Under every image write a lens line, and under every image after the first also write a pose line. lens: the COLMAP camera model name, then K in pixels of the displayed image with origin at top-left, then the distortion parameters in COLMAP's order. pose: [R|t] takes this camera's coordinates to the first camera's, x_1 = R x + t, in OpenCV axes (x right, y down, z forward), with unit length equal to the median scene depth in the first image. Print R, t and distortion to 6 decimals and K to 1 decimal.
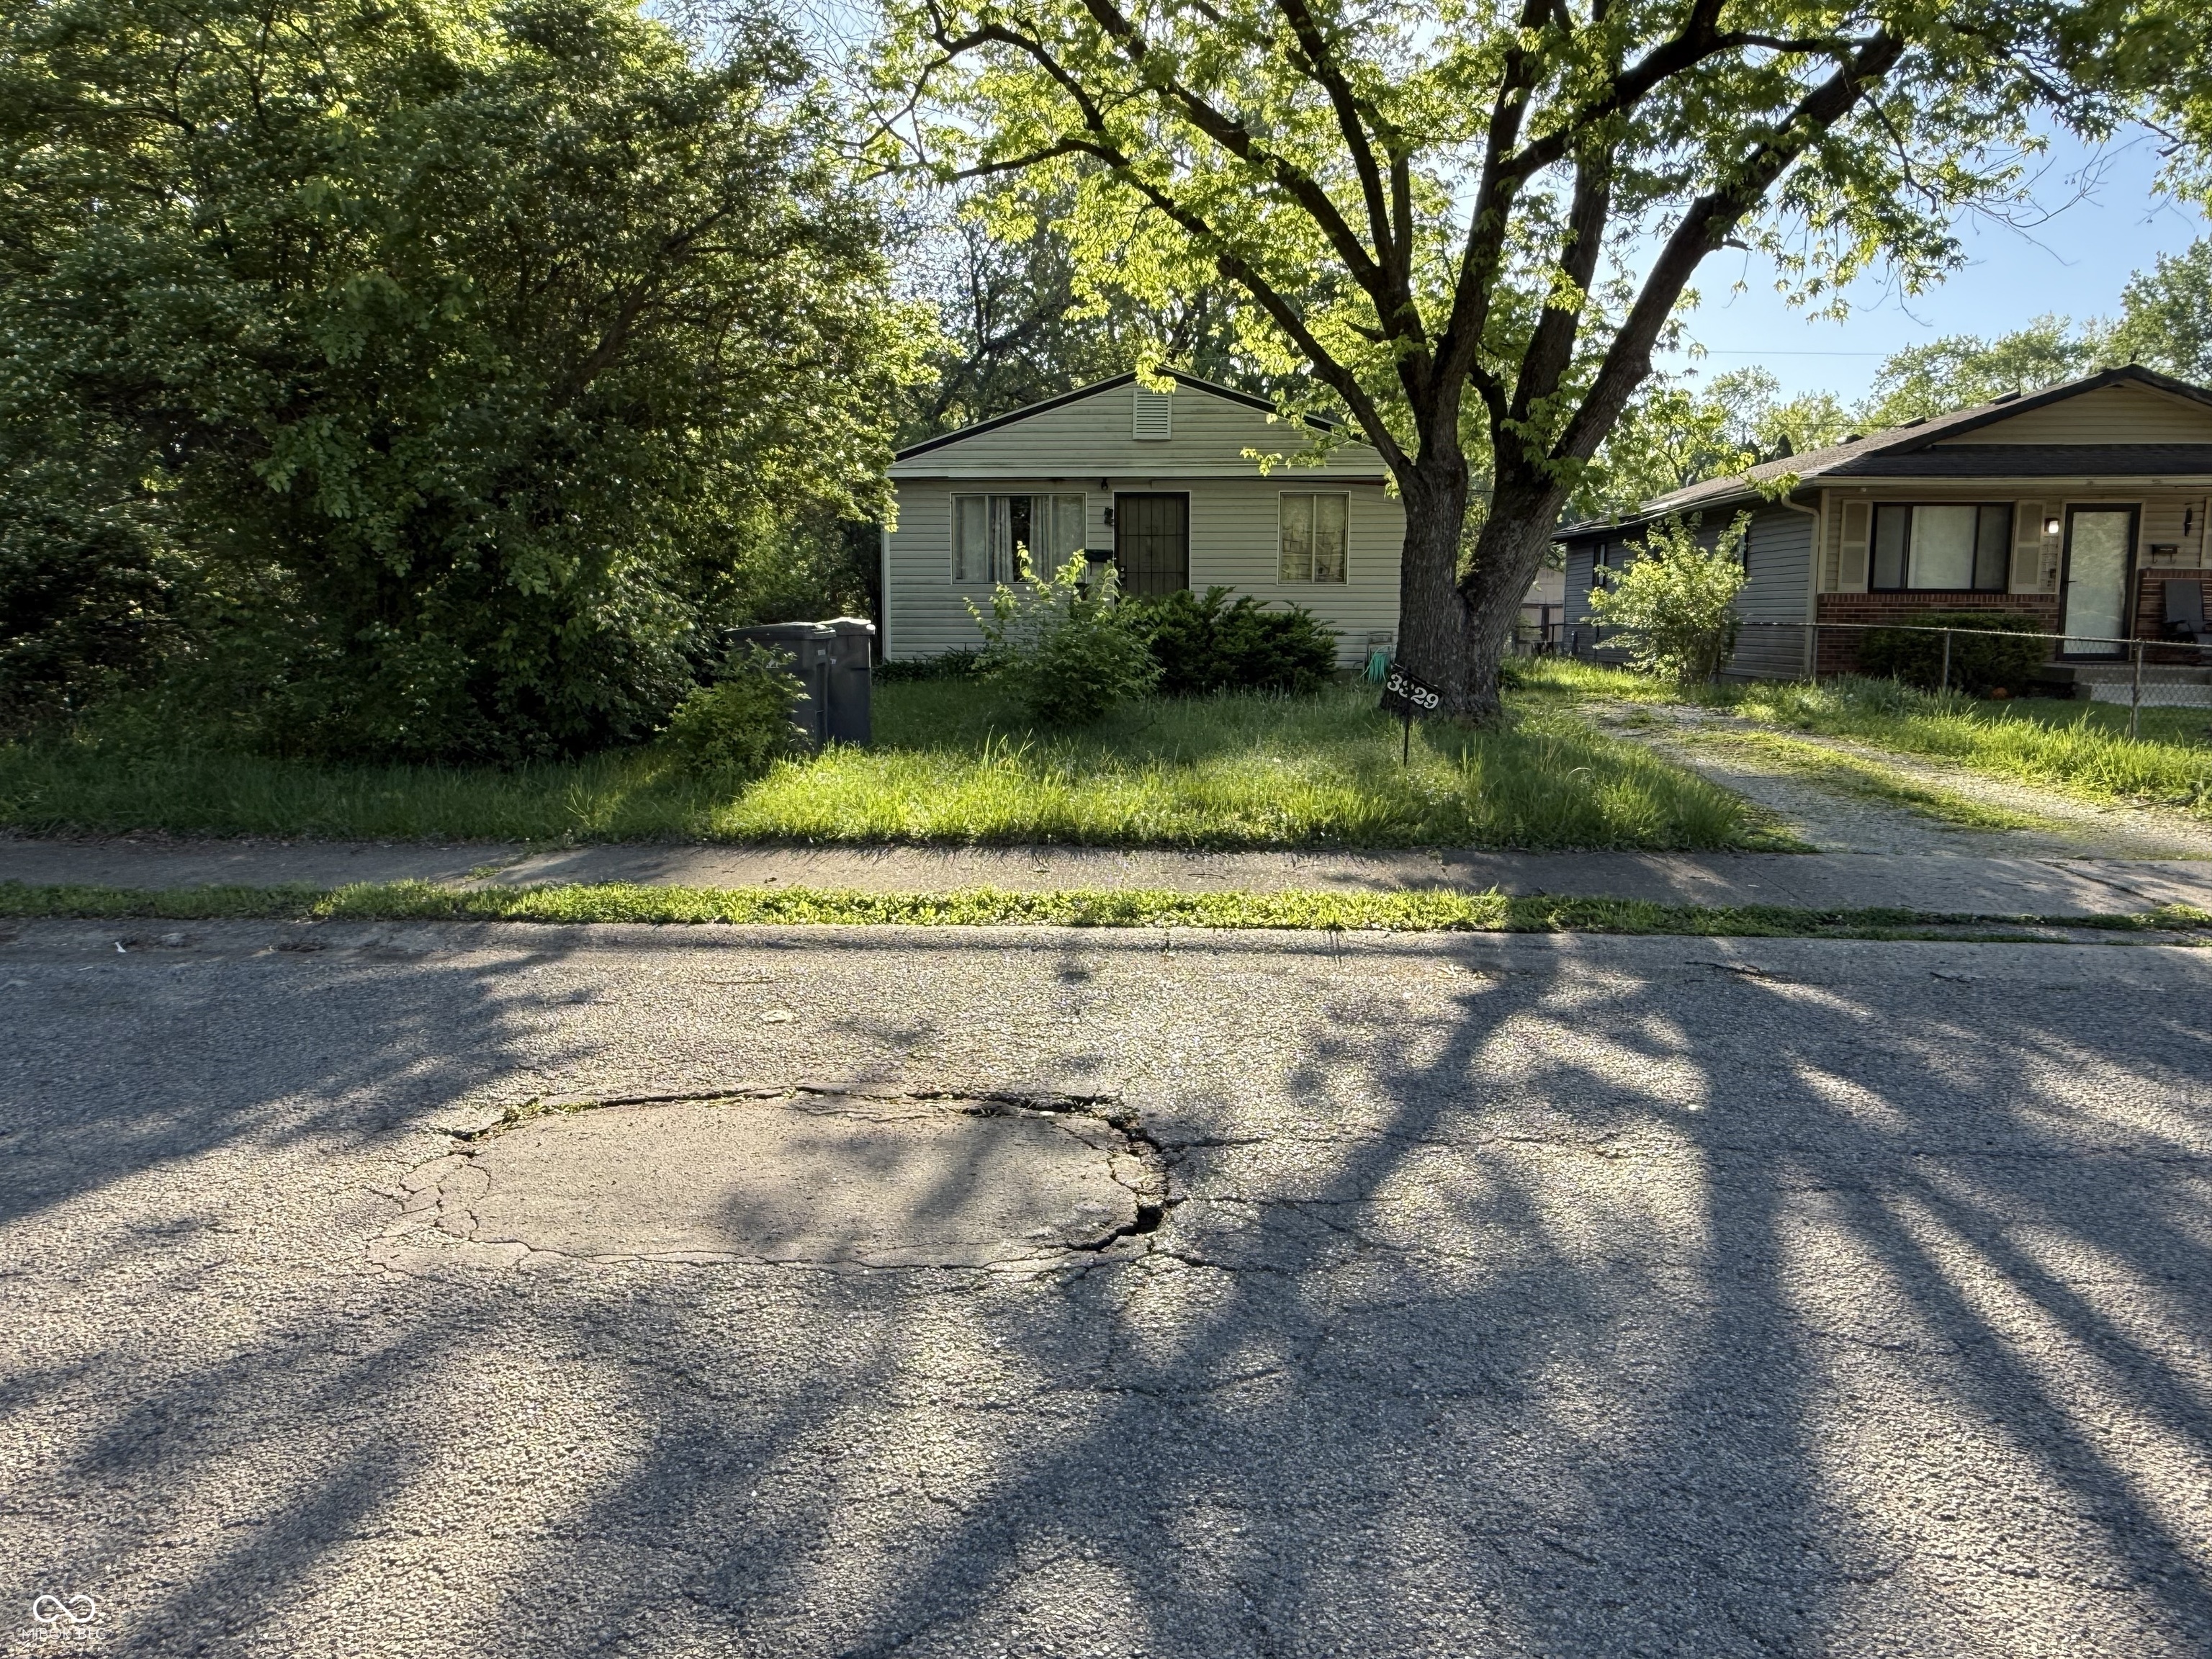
lens RADIAL K [[1539.5, 0, 1106.0], [0, 1539.5, 829.5], [0, 0, 1]] dist [-0.002495, -0.001597]
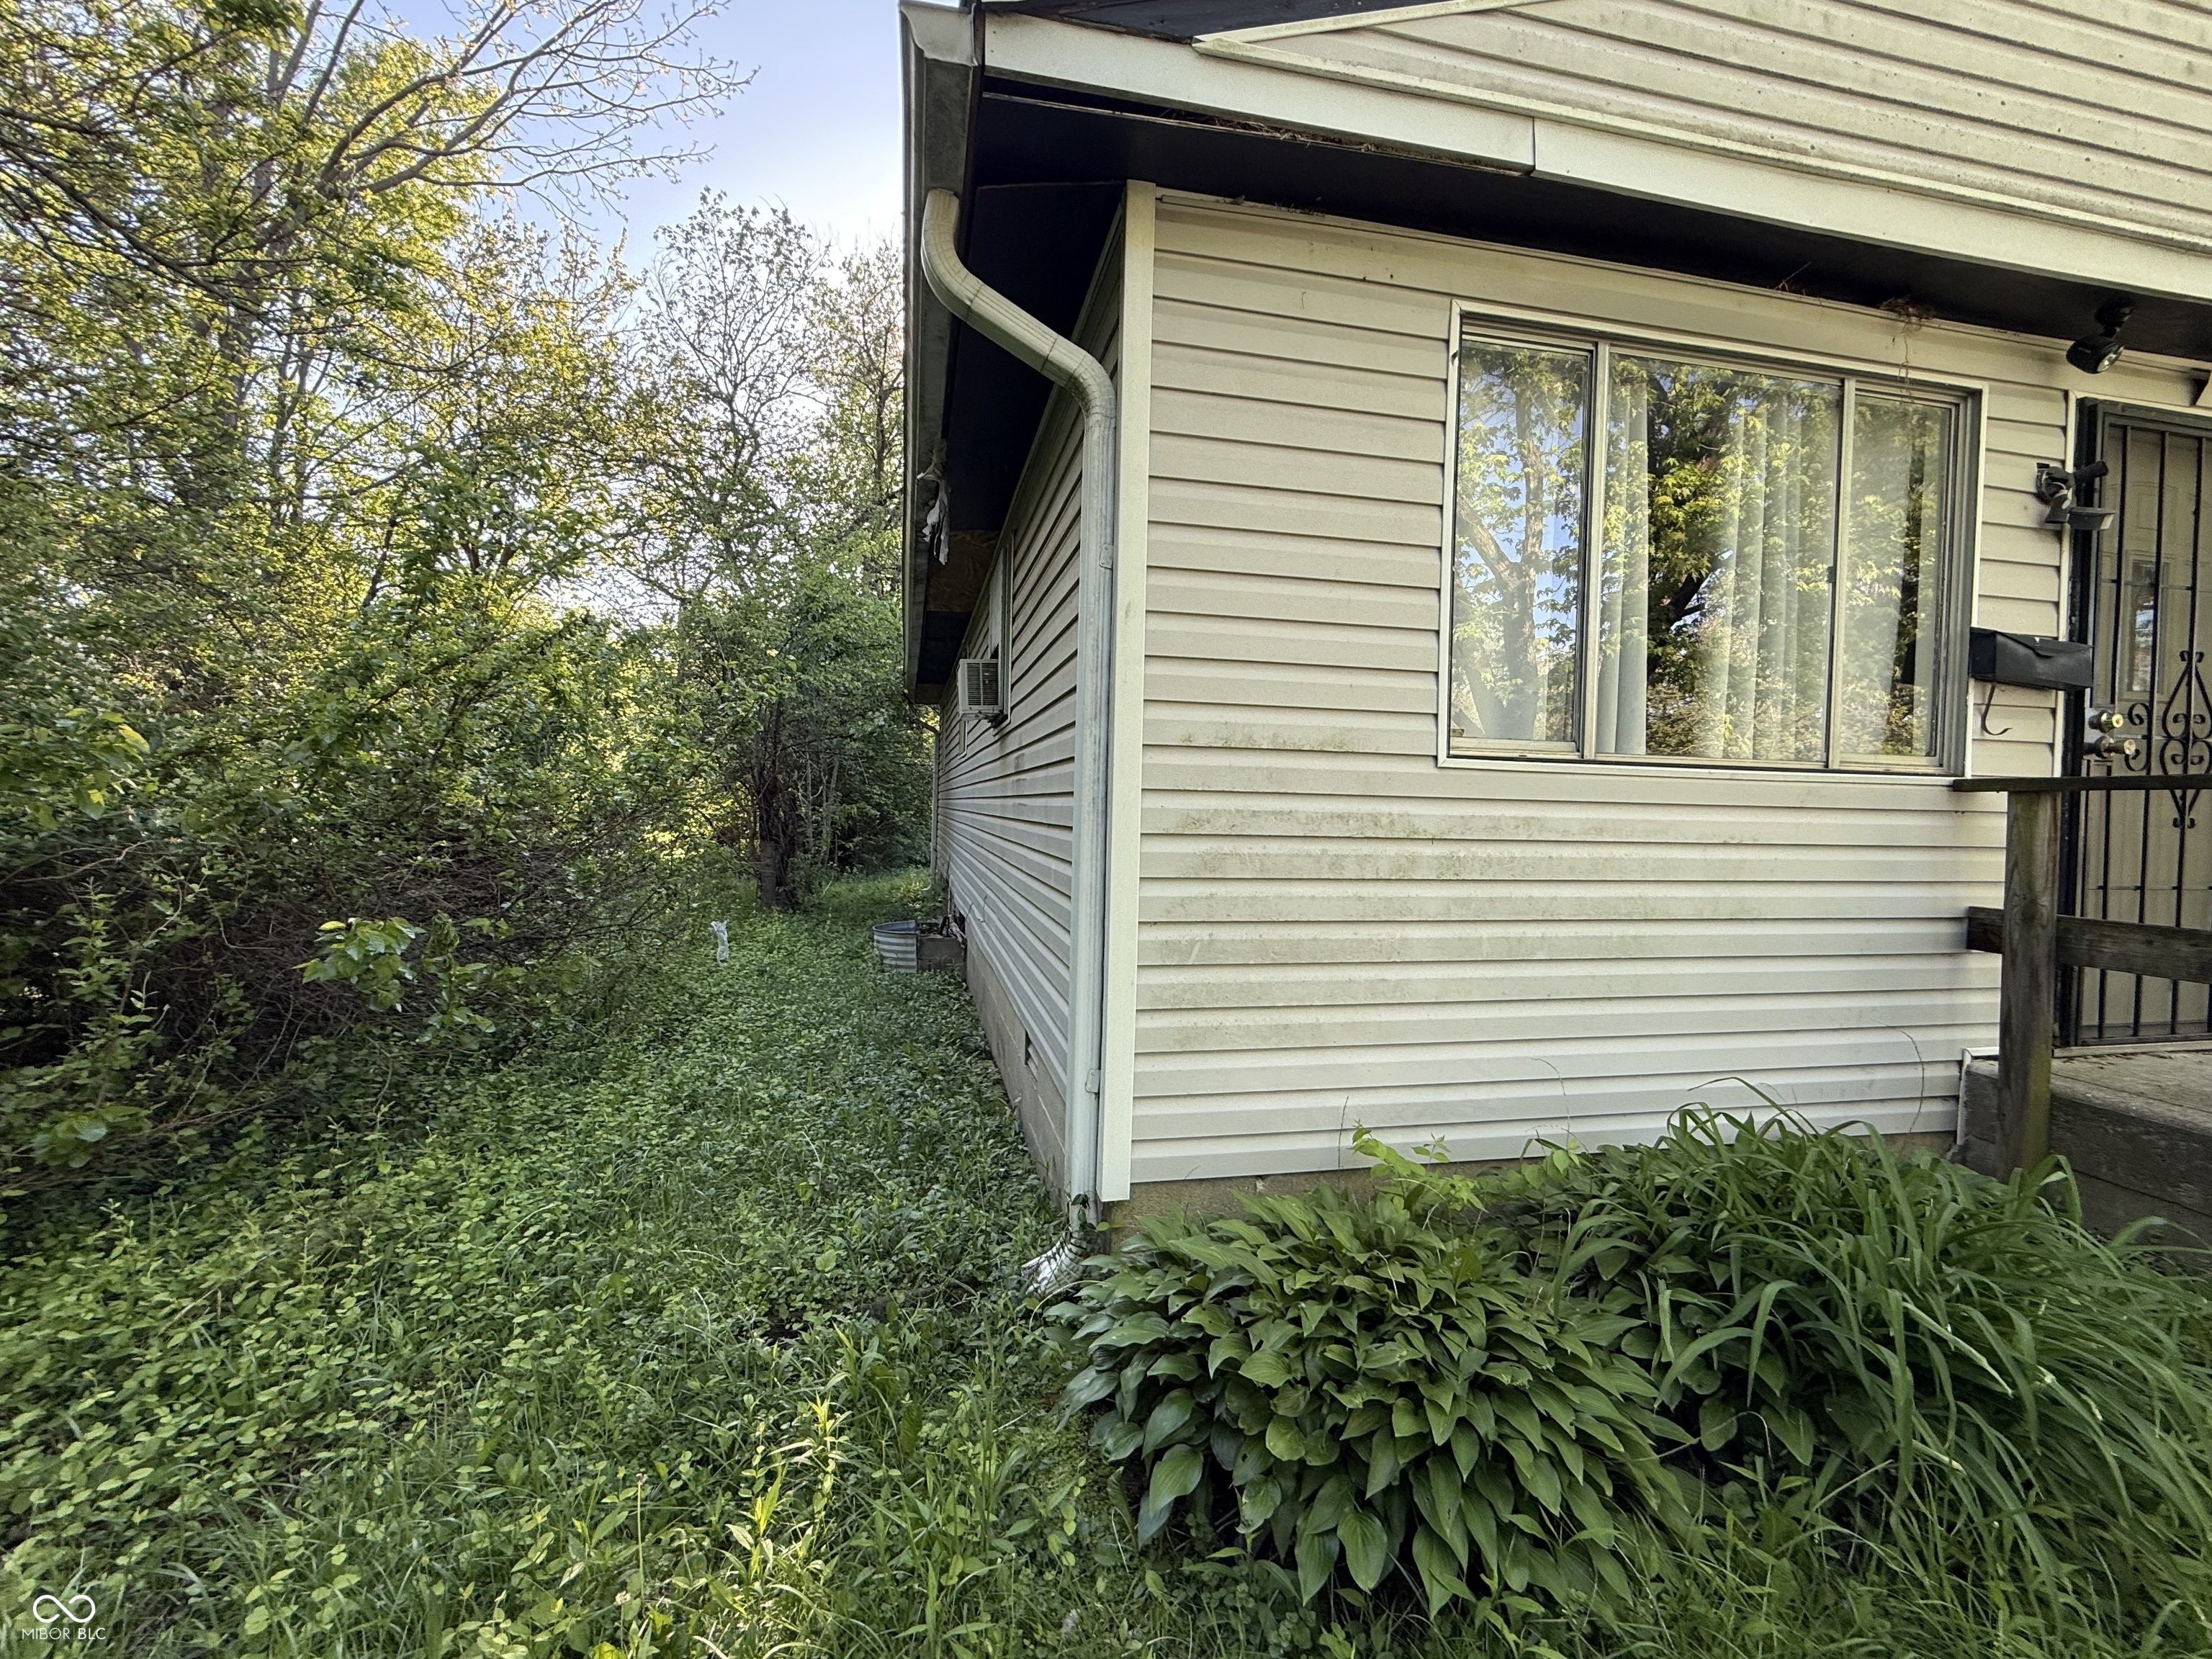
lens RADIAL K [[965.7, 0, 1106.0], [0, 965.7, 829.5], [0, 0, 1]] dist [0.016966, 0.000088]
pose [[0.965876, 0.016125, 0.258502, -0.177487], [0.015688, 0.992585, -0.120533, -0.138839], [-0.258529, 0.120476, 0.958462, 0.910253]]
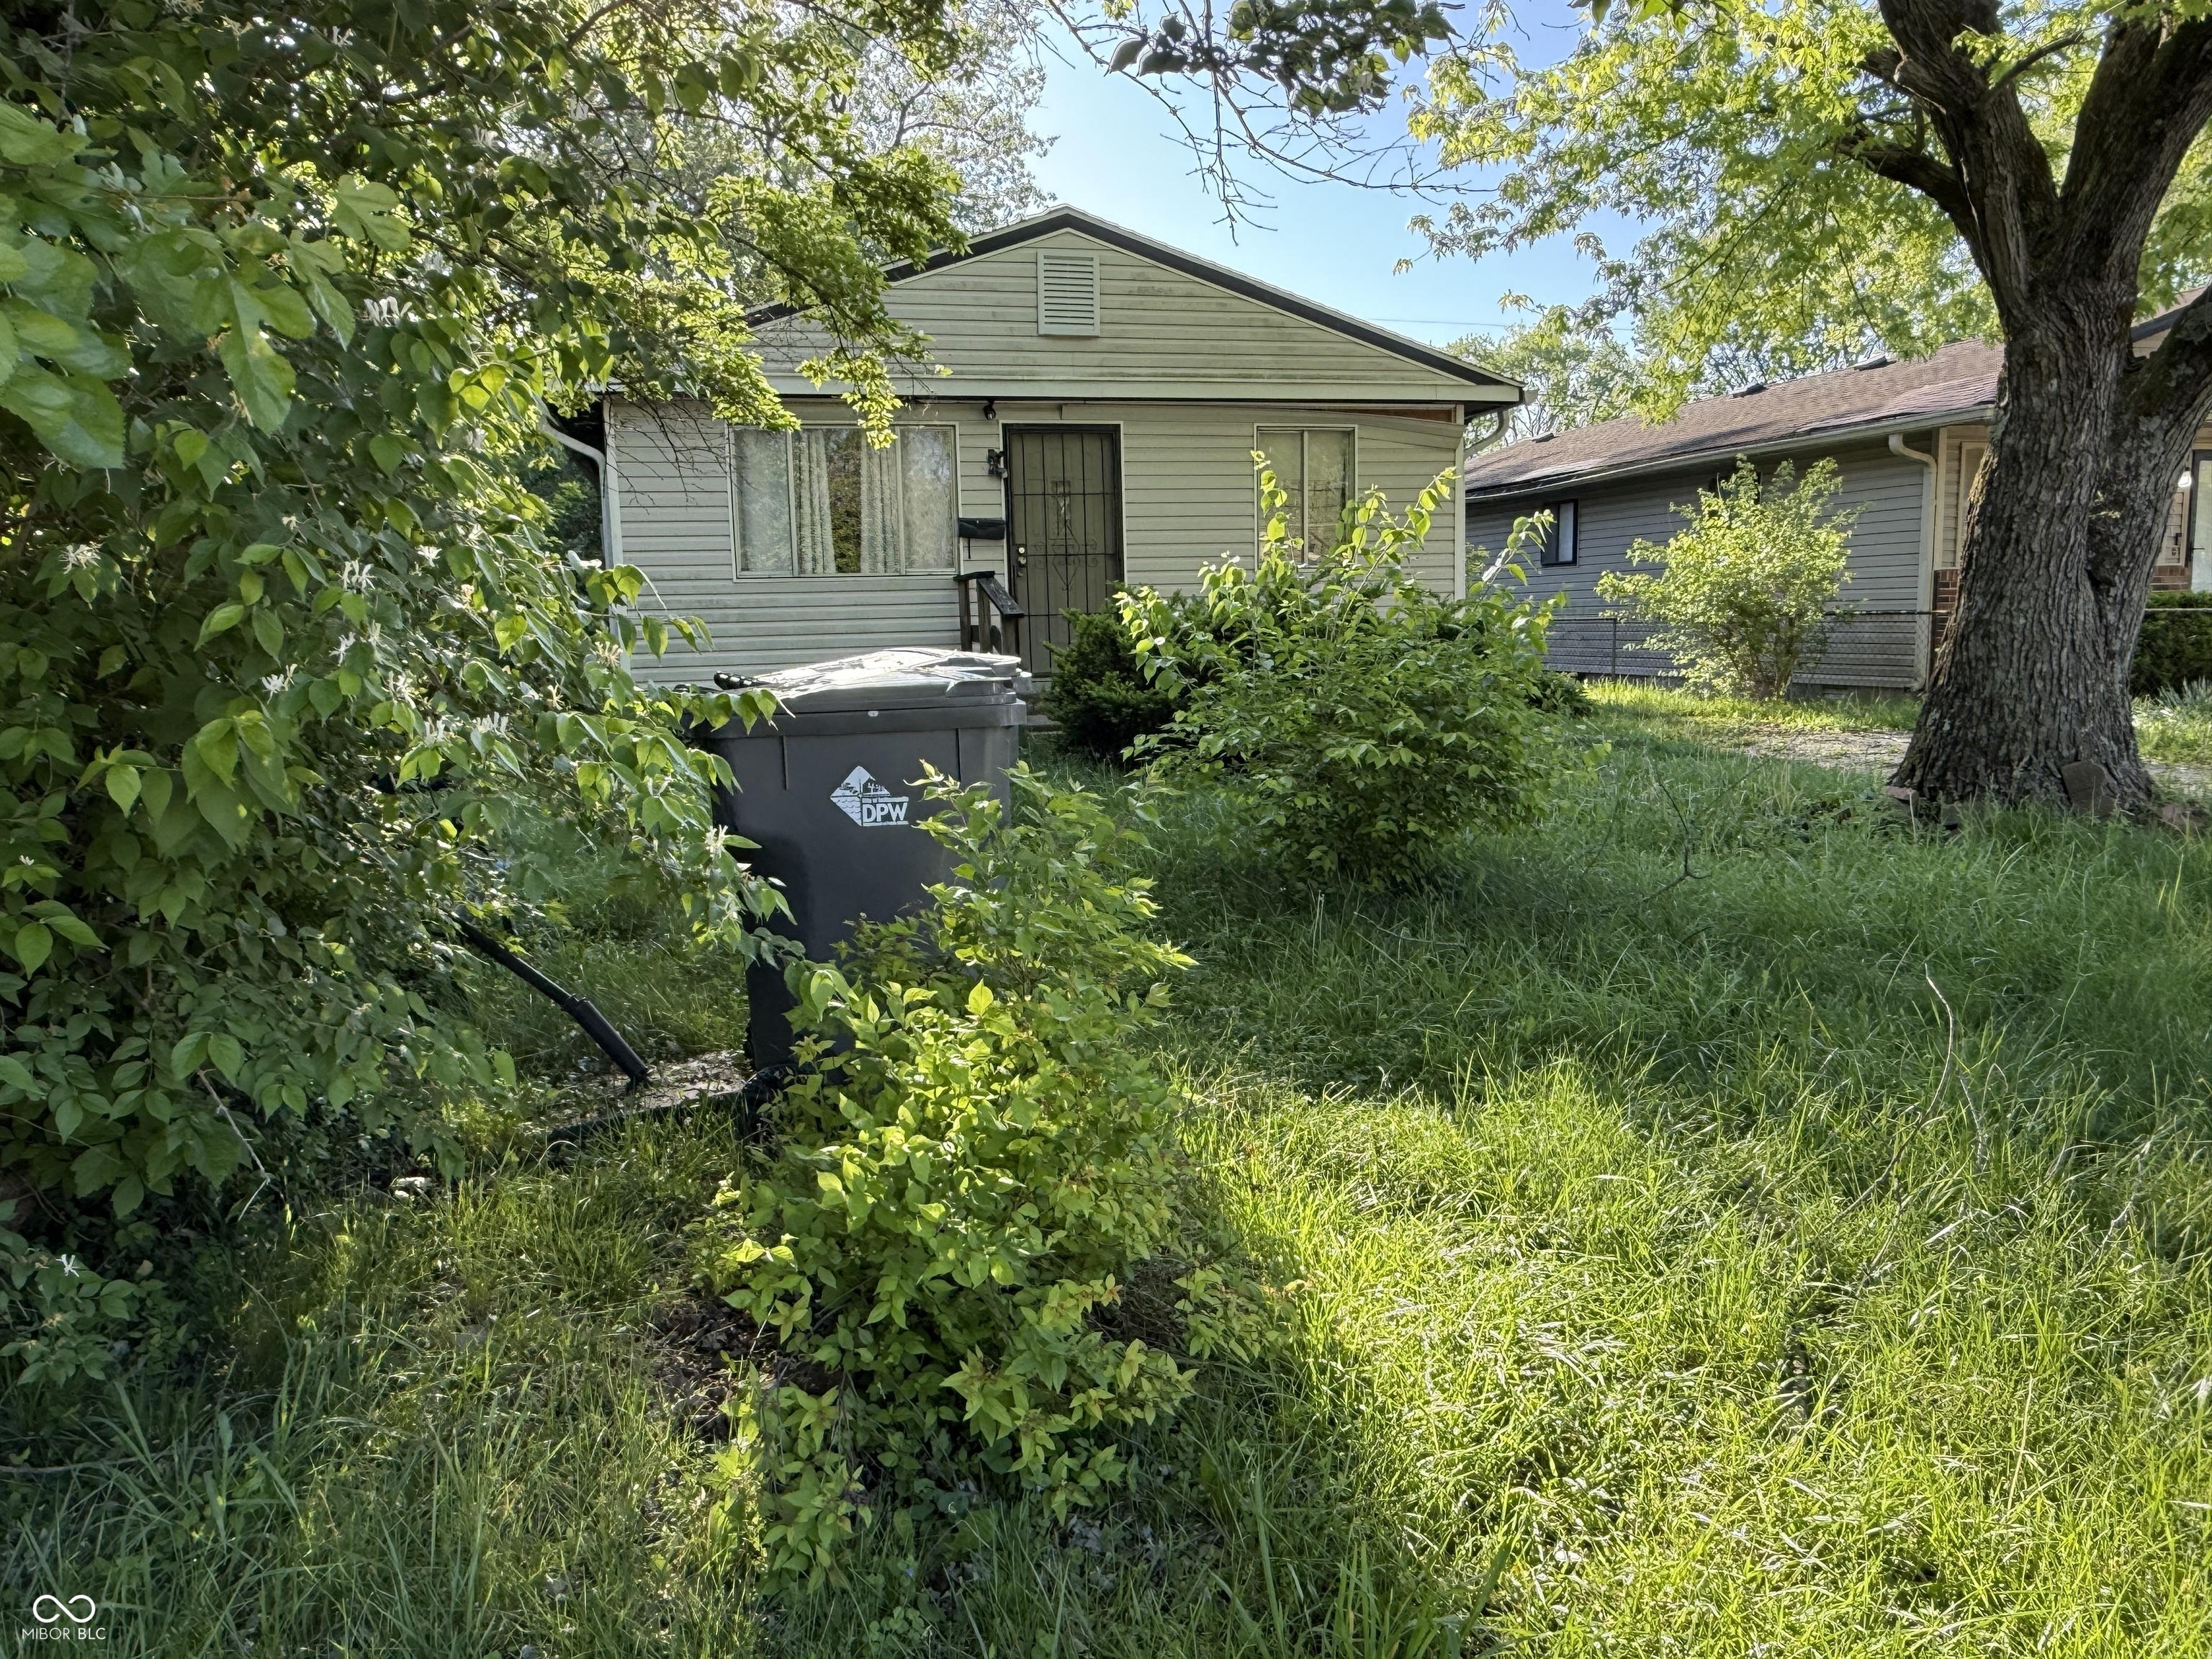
lens RADIAL K [[1539.5, 0, 1106.0], [0, 1539.5, 829.5], [0, 0, 1]] dist [-0.002495, -0.001597]
pose [[0.947506, -0.069932, 0.311995, -0.156732], [0.071199, 0.997435, 0.007341, -0.061972], [-0.311708, 0.015258, 0.950055, 0.419821]]
